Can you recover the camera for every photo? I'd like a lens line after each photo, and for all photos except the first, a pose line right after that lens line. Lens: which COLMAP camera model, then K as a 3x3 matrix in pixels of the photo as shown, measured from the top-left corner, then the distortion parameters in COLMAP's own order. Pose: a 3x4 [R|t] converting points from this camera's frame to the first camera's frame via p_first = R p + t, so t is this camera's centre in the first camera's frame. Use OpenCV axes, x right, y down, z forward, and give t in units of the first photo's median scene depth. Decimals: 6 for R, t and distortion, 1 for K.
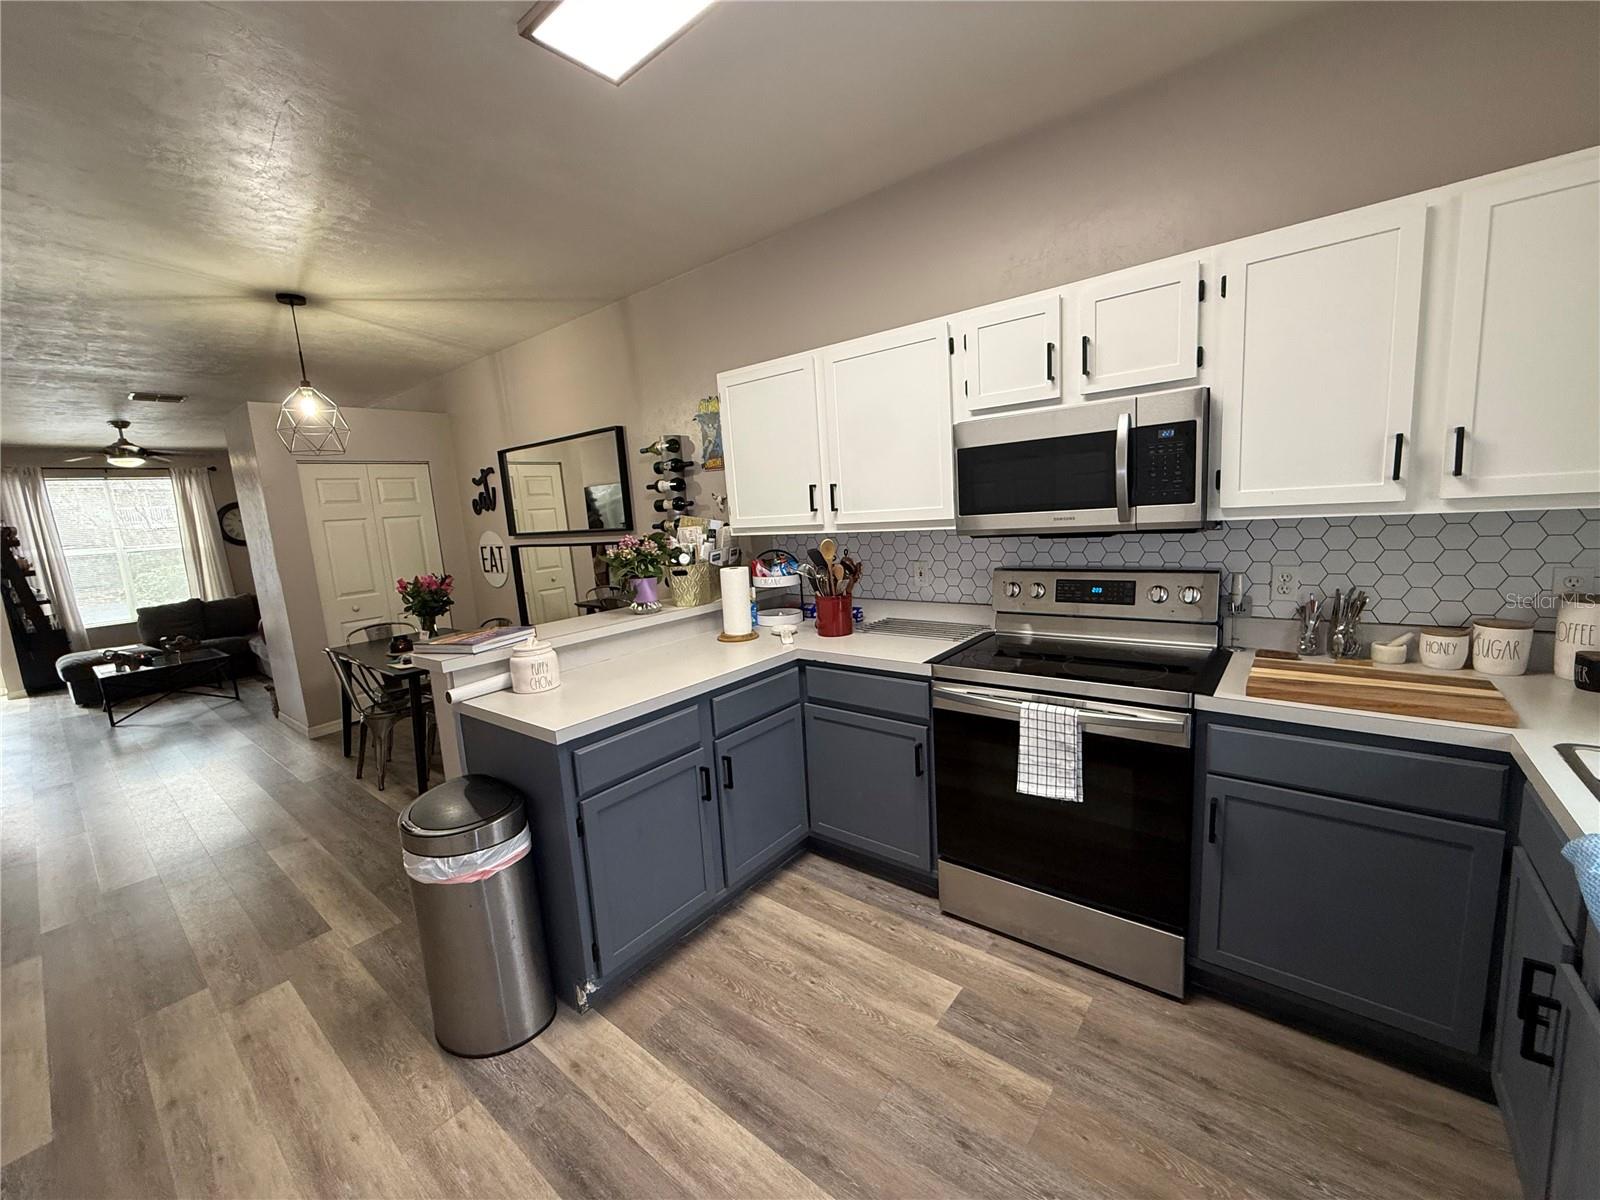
lens RADIAL K [[637.3, 0, 800.1], [0, 637.3, 599.8], [0, 0, 1]] dist [-0.002032, 0.000563]
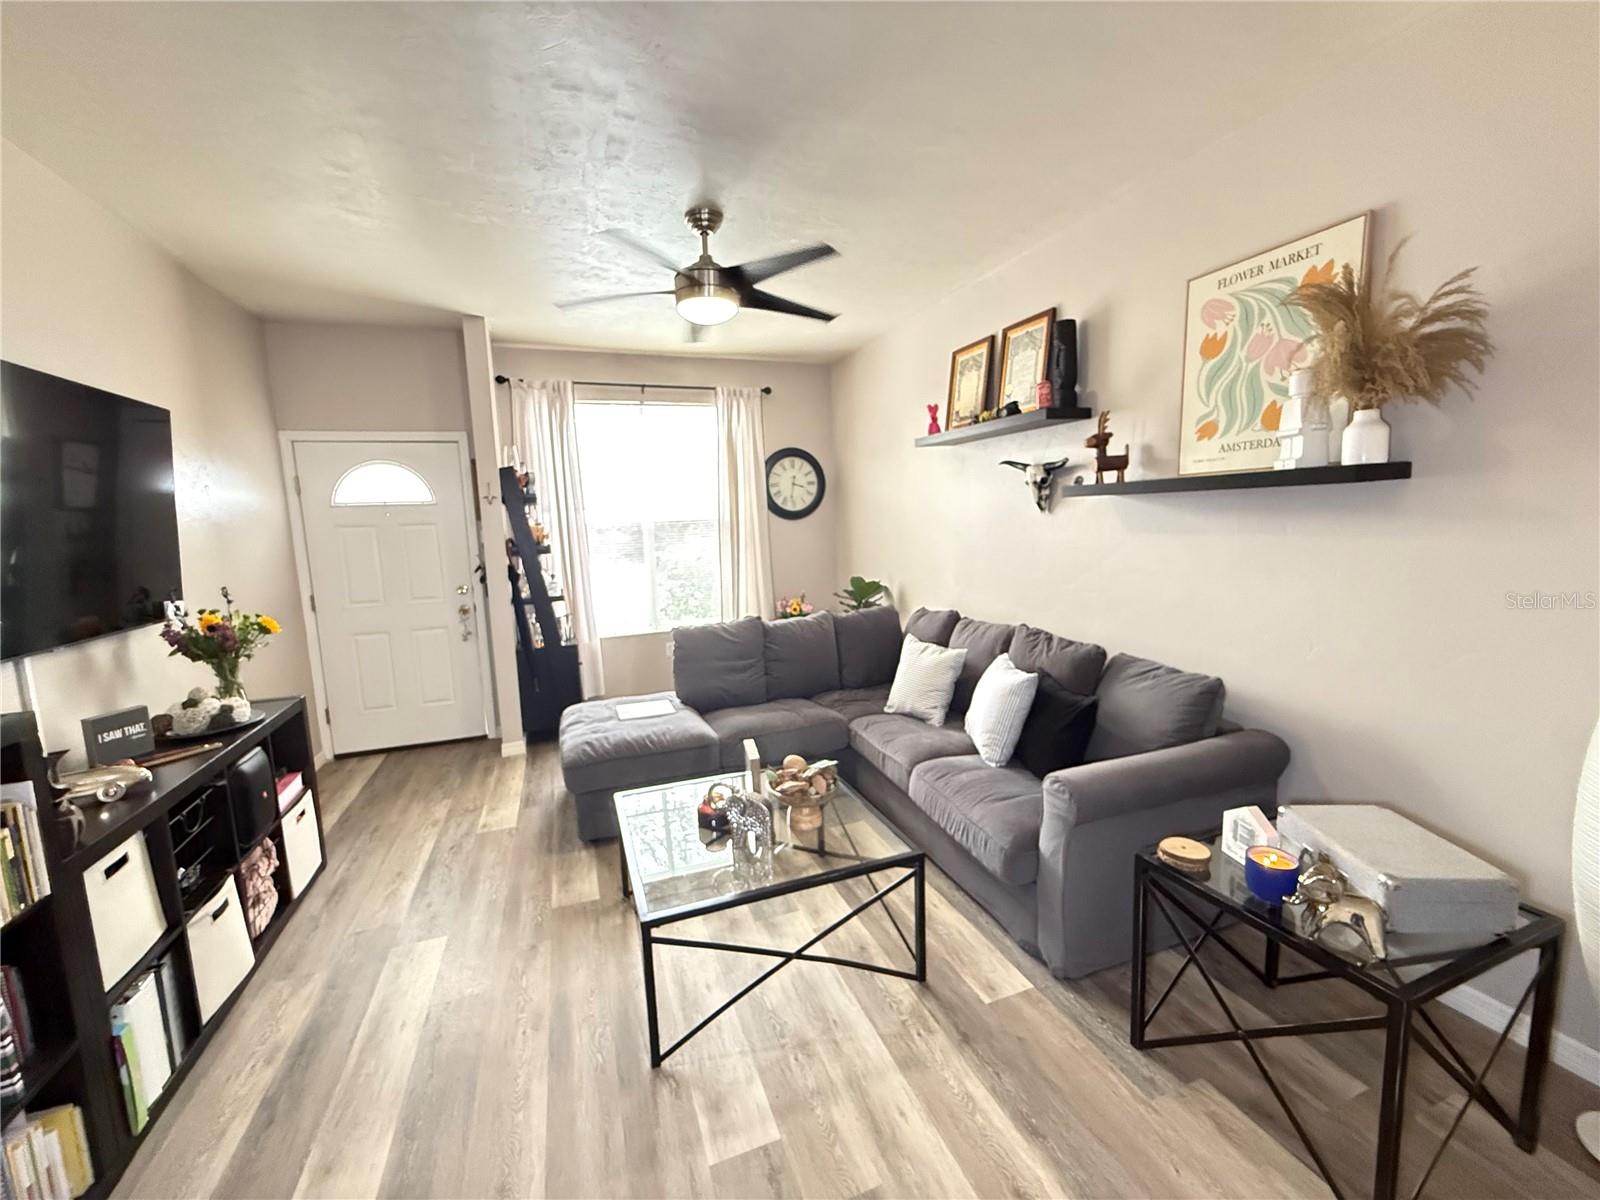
lens RADIAL K [[637.3, 0, 799.3], [0, 637.3, 598.0], [0, 0, 1]] dist [-0.002032, 0.000563]
pose [[0.862060, 0.097204, -0.497397, -1.659013], [-0.093547, 0.995090, 0.032335, -0.090600], [0.498097, 0.018655, 0.866920, 1.420597]]
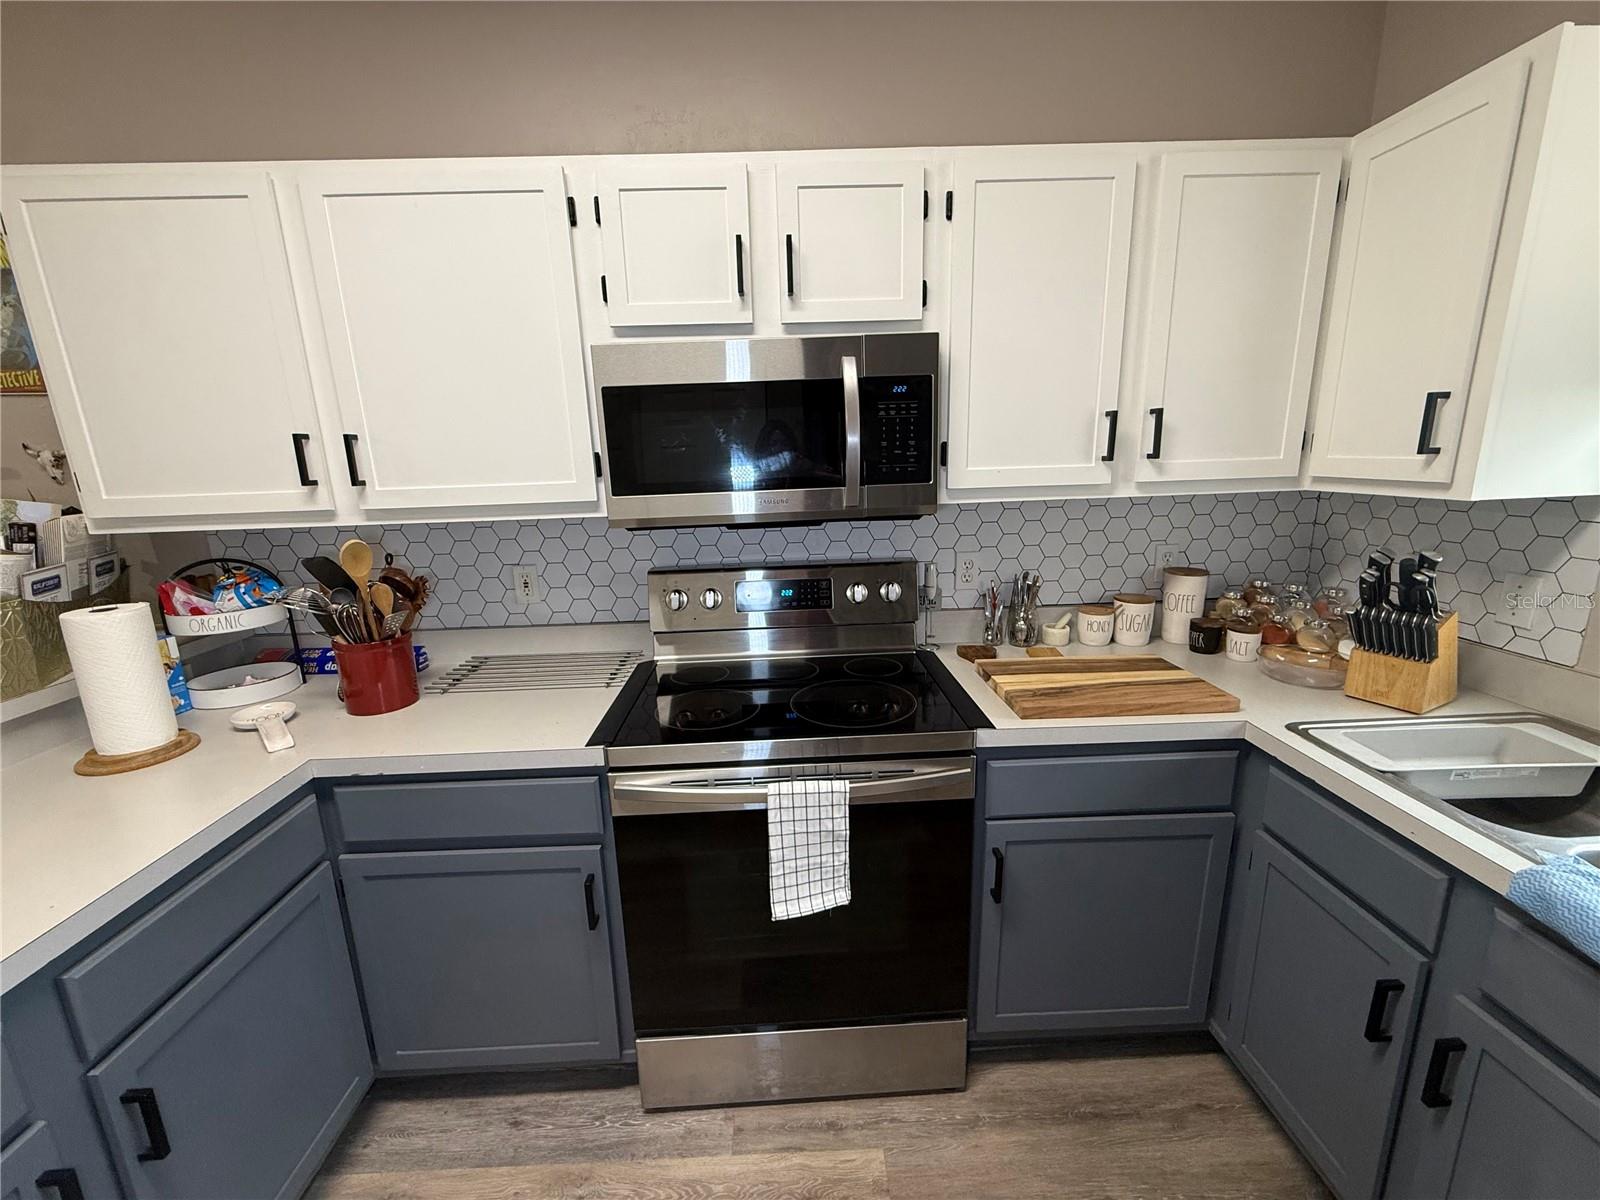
lens RADIAL K [[637.3, 0, 798.6], [0, 637.3, 598.4], [0, 0, 1]] dist [-0.002032, 0.000563]
pose [[0.758875, -0.101335, 0.643303, -0.018662], [0.077894, 0.994852, 0.064823, -0.046309], [-0.646561, 0.000917, 0.762862, 0.321300]]
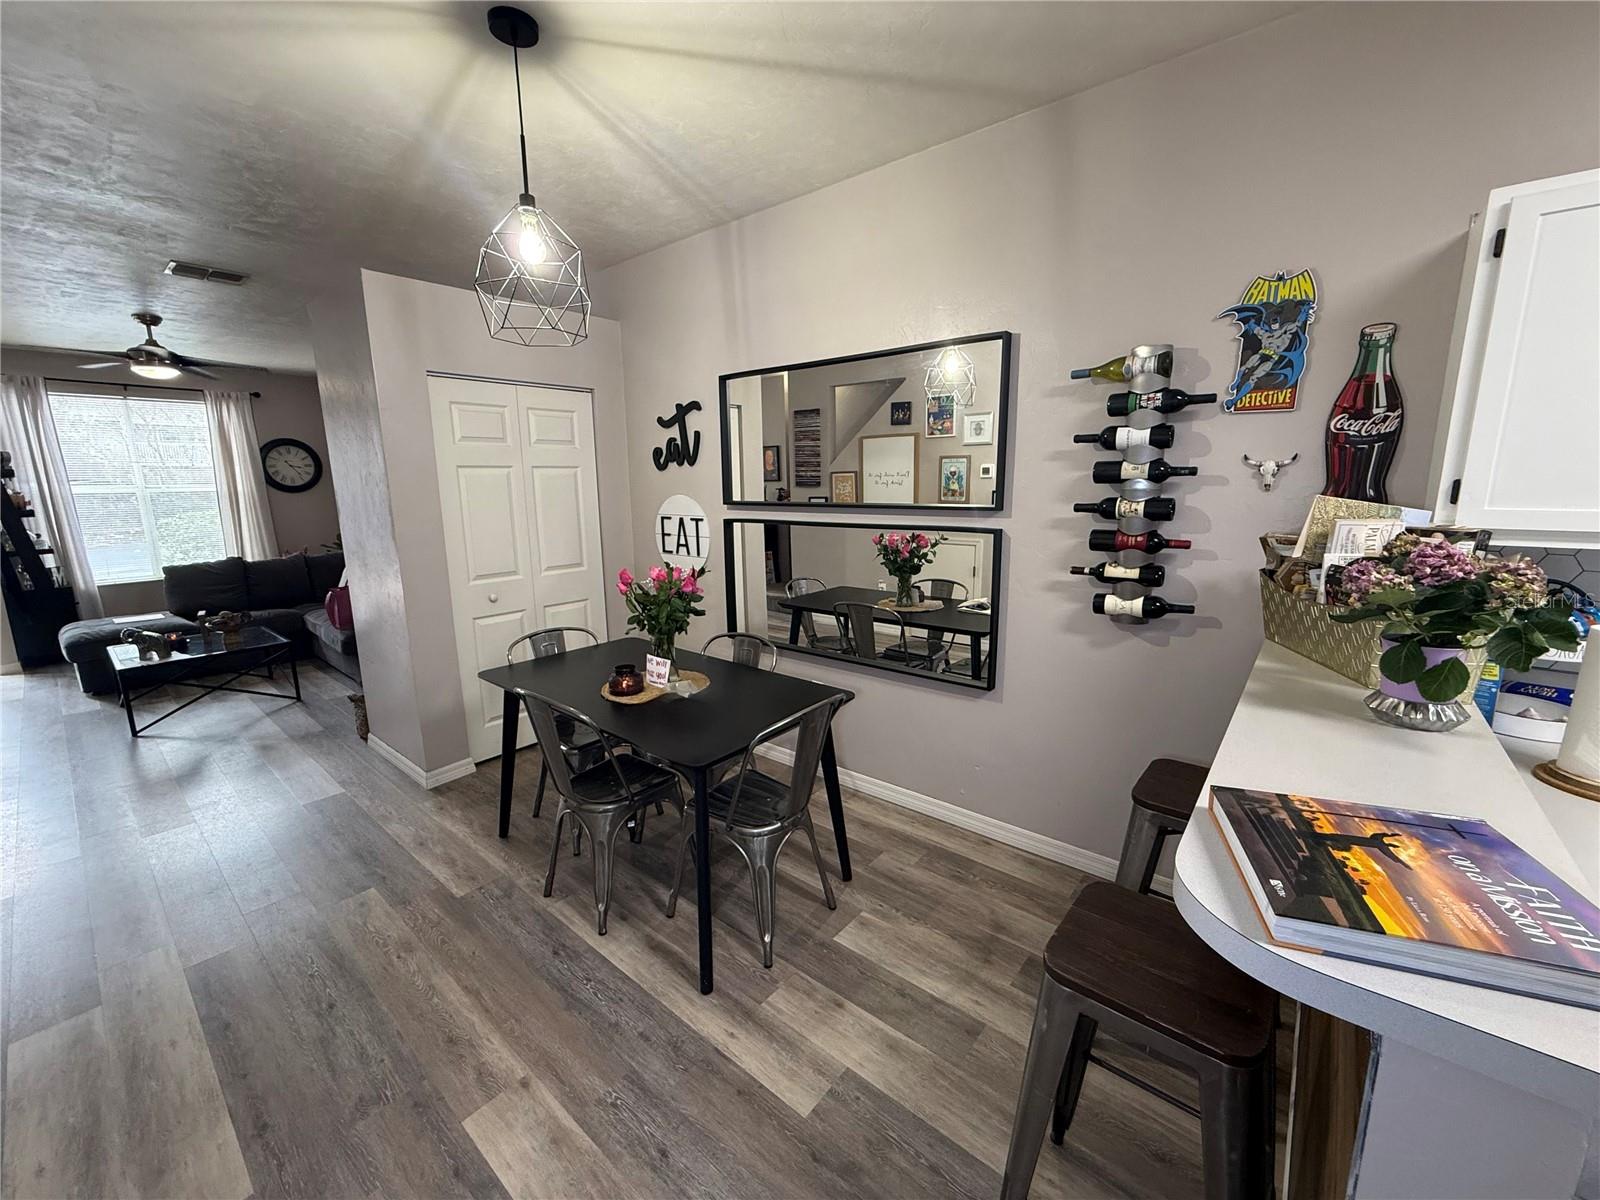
lens RADIAL K [[637.3, 0, 798.6], [0, 637.3, 600.1], [0, 0, 1]] dist [-0.002032, 0.000563]
pose [[0.998264, 0.058640, -0.005522, -0.623861], [-0.058380, 0.997523, 0.039245, -0.051147], [0.007810, -0.038854, 0.999214, 0.544314]]
